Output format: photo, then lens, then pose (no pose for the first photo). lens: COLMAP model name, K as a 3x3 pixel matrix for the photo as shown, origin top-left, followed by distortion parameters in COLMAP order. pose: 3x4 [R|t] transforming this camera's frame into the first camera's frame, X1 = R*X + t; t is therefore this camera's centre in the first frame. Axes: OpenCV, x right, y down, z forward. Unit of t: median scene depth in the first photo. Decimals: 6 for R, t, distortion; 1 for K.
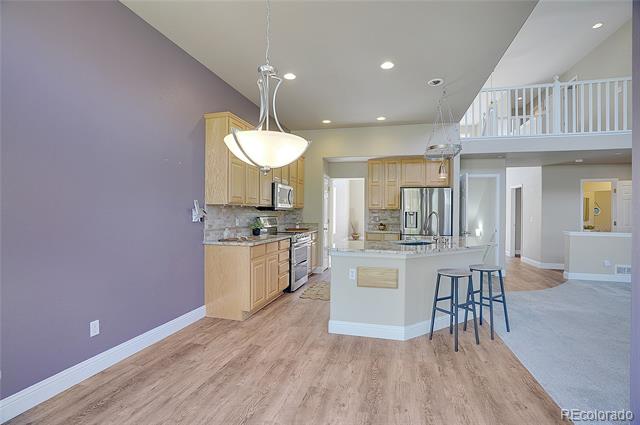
lens RADIAL K [[295.4, 0, 319.4], [0, 295.4, 213.7], [0, 0, 1]] dist [-0.066973, 0.025821]
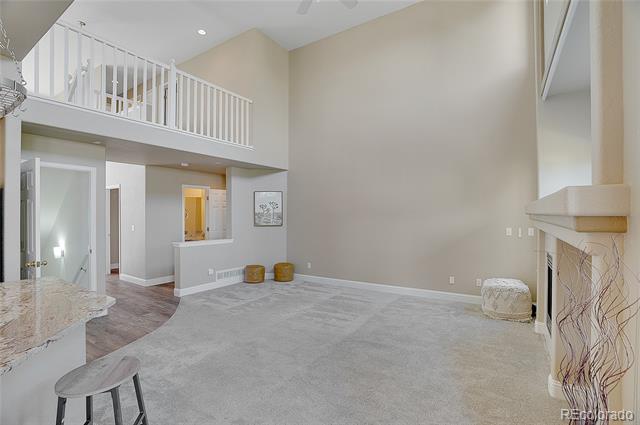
lens RADIAL K [[295.4, 0, 319.4], [0, 295.4, 213.7], [0, 0, 1]] dist [-0.066973, 0.025821]
pose [[0.307984, -0.008105, 0.951357, 0.136295], [0.005028, 0.999964, 0.006891, -0.029749], [-0.951378, 0.002661, 0.308014, 0.276526]]
